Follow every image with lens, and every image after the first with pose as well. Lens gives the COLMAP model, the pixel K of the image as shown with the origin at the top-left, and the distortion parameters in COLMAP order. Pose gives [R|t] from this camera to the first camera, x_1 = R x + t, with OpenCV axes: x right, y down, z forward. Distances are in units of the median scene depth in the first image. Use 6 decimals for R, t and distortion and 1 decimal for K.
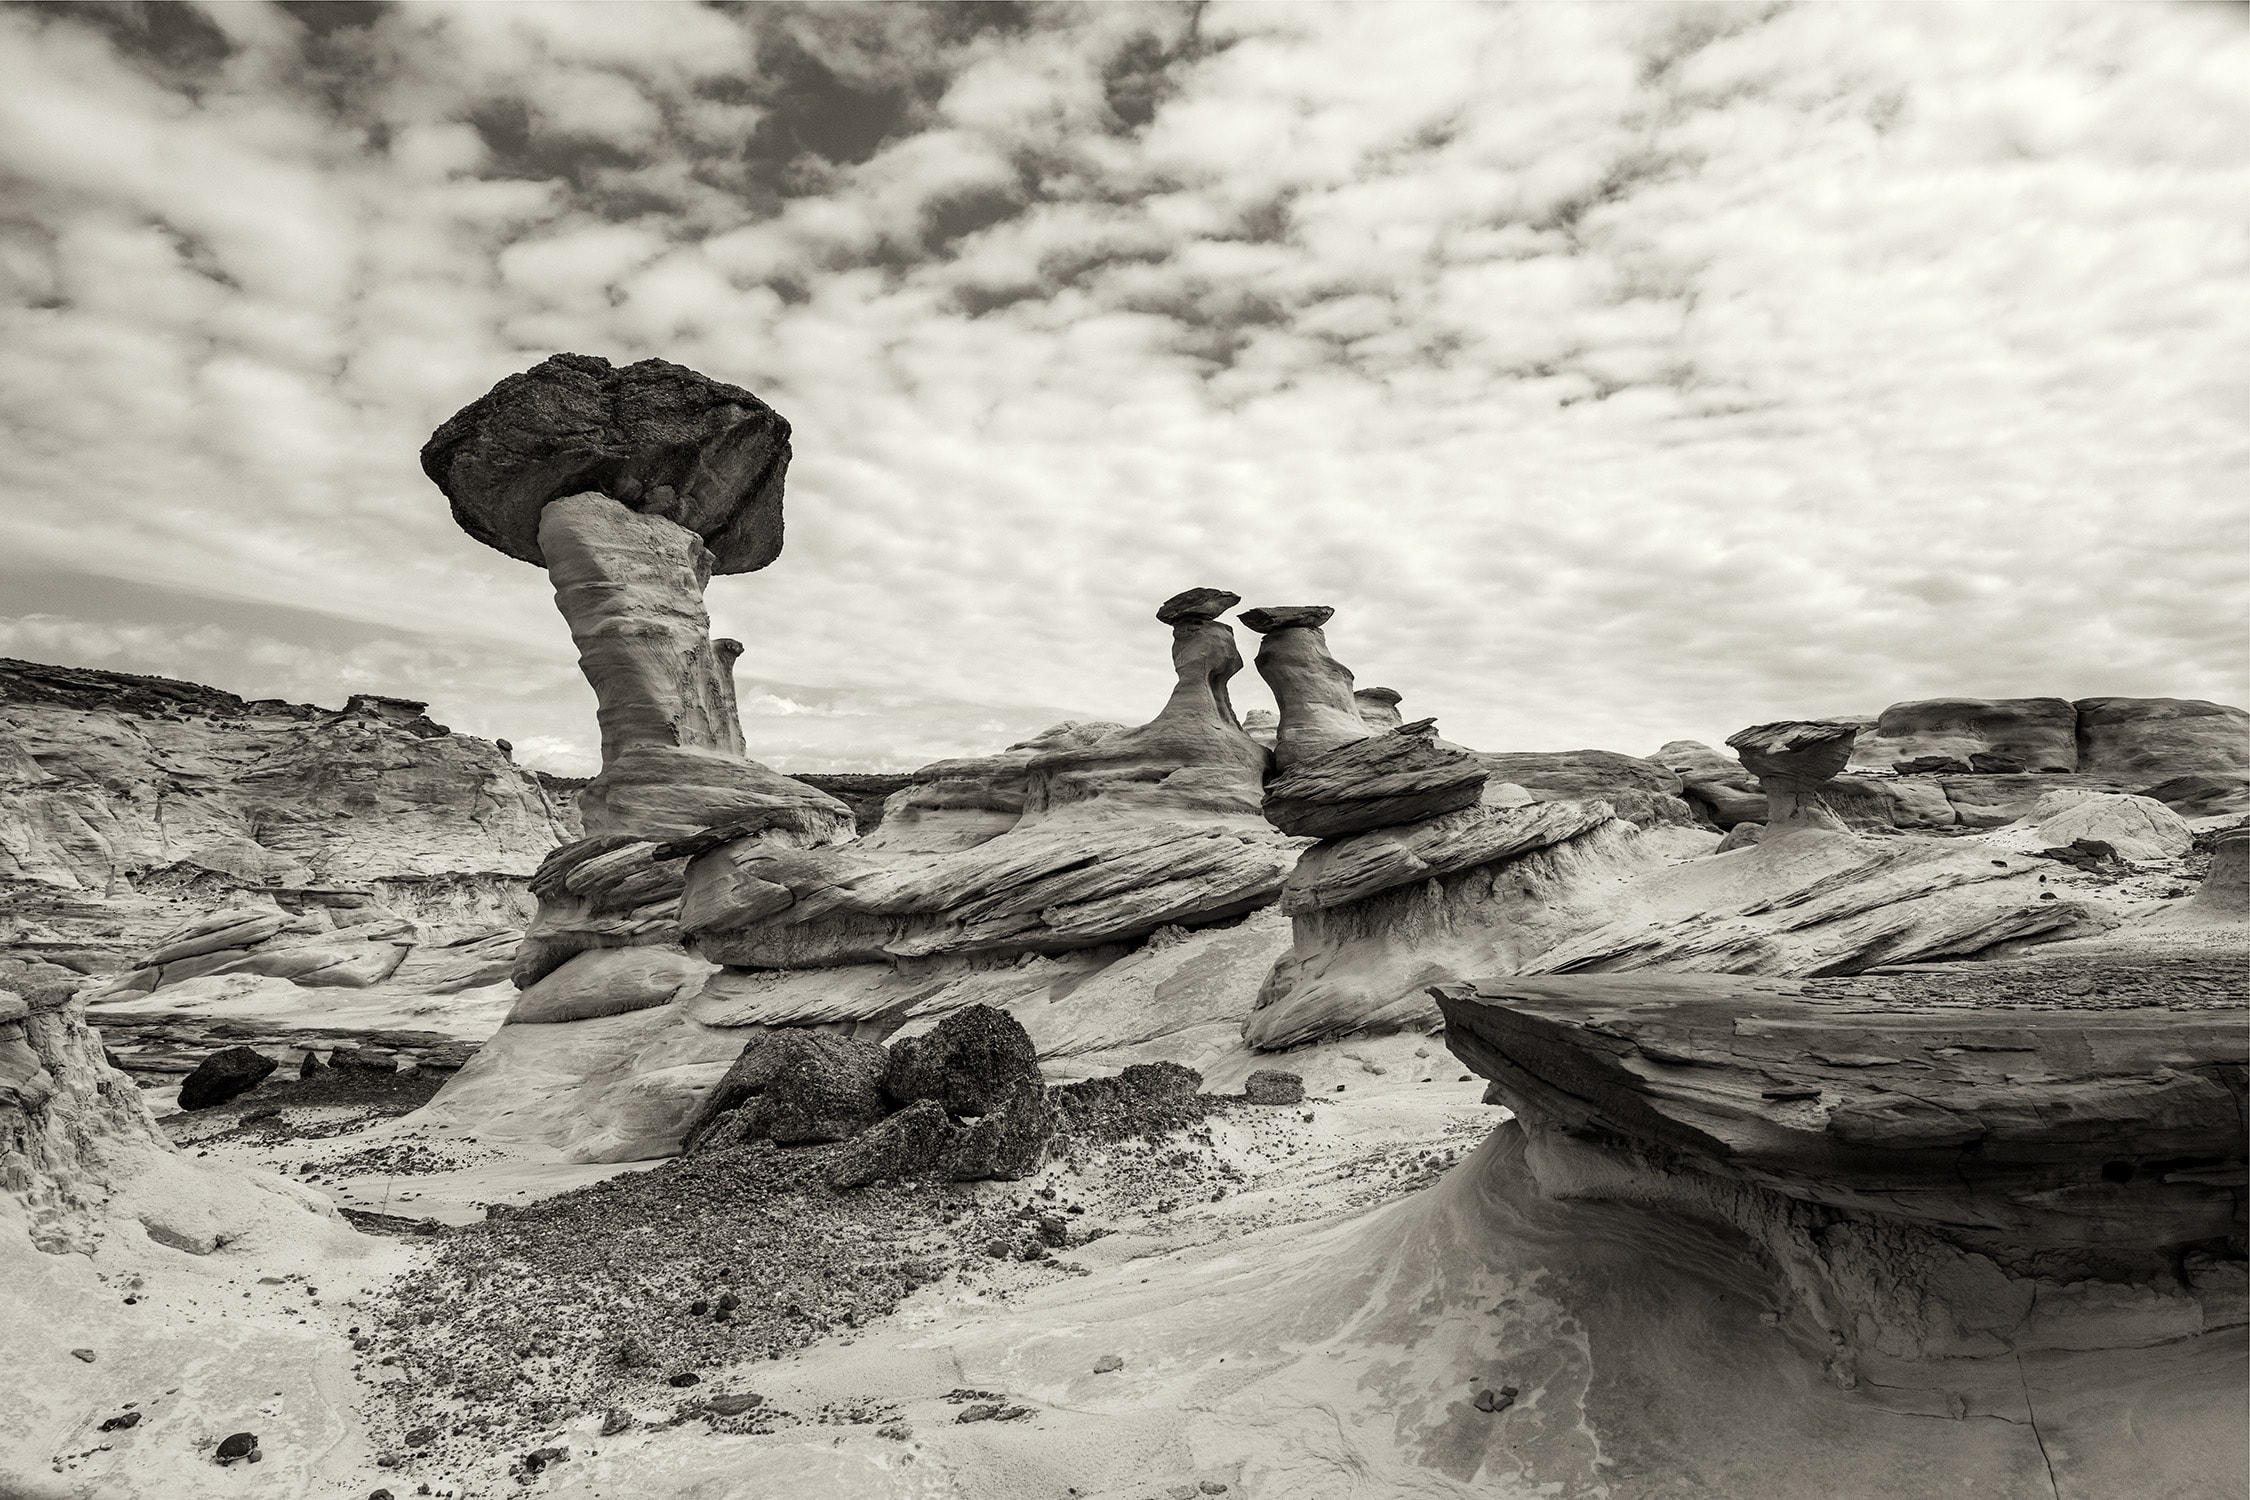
lens RADIAL K [[1682.1, 0, 1125.8], [0, 1682.1, 755.2], [0, 0, 1]] dist [0.003703, 0.001068]
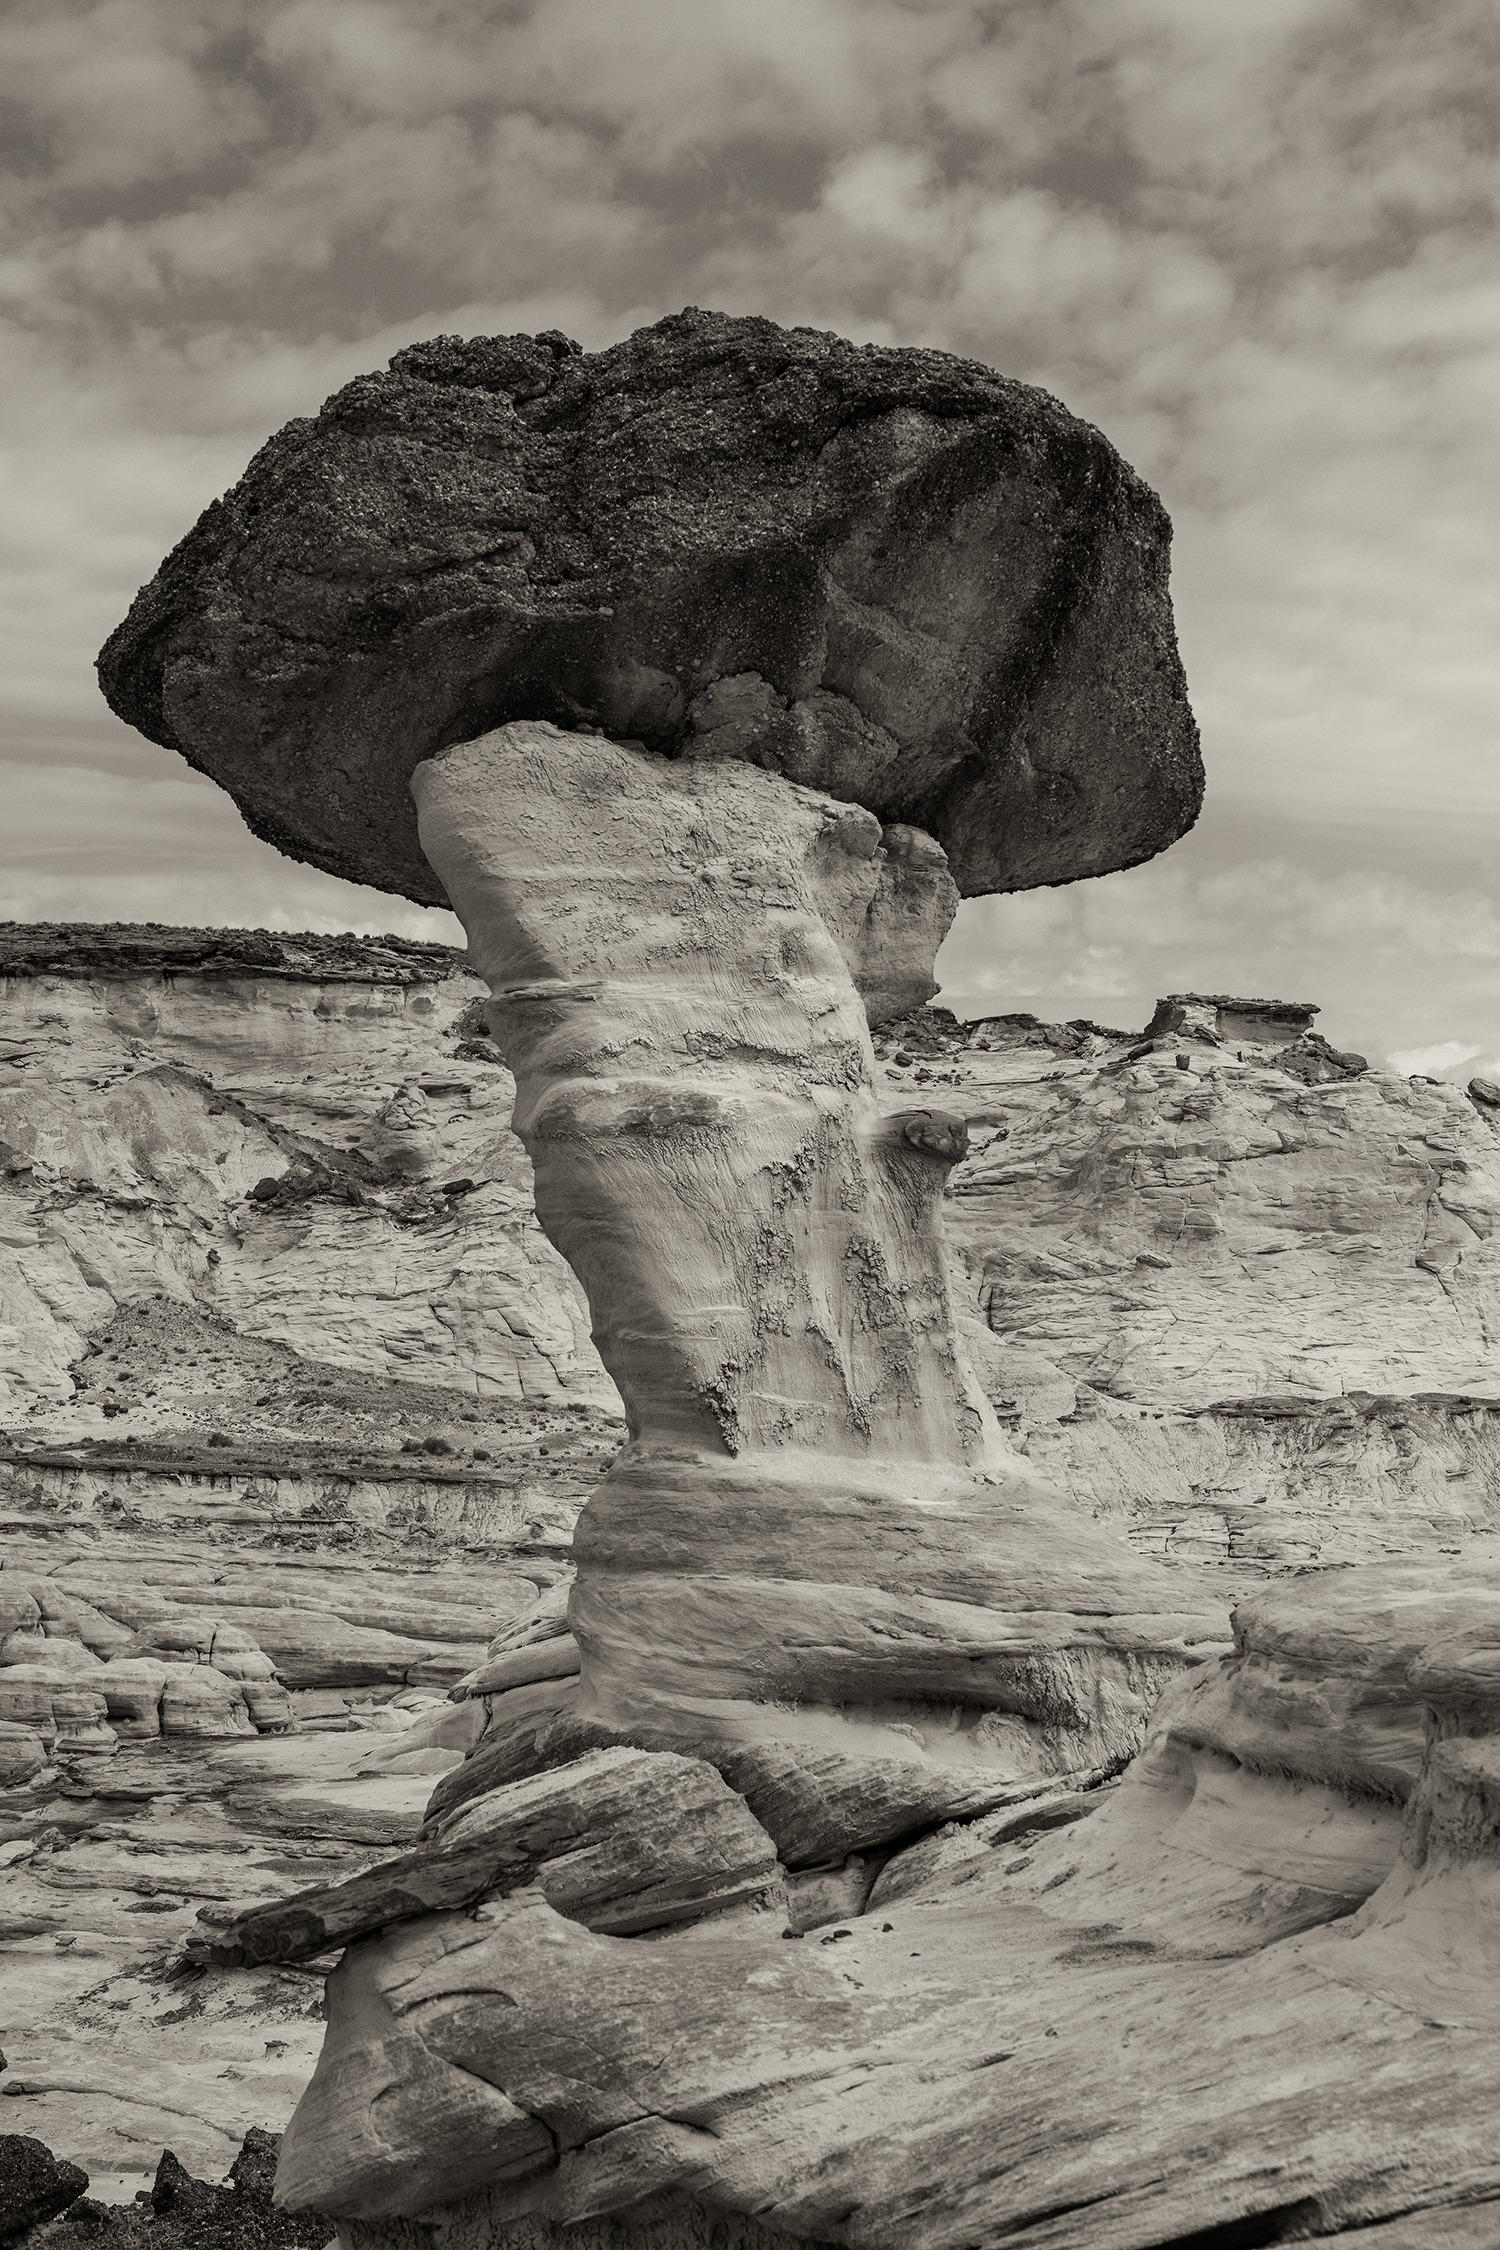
lens RADIAL K [[3897.3, 0, 749.3], [0, 3897.3, 1123.9], [0, 0, 1]] dist [0.015477, 0.000000]
pose [[0.831965, -0.031509, -0.553933, 0.167991], [0.042428, 0.999076, 0.006894, -0.075033], [0.553204, -0.029238, 0.832533, 0.340751]]
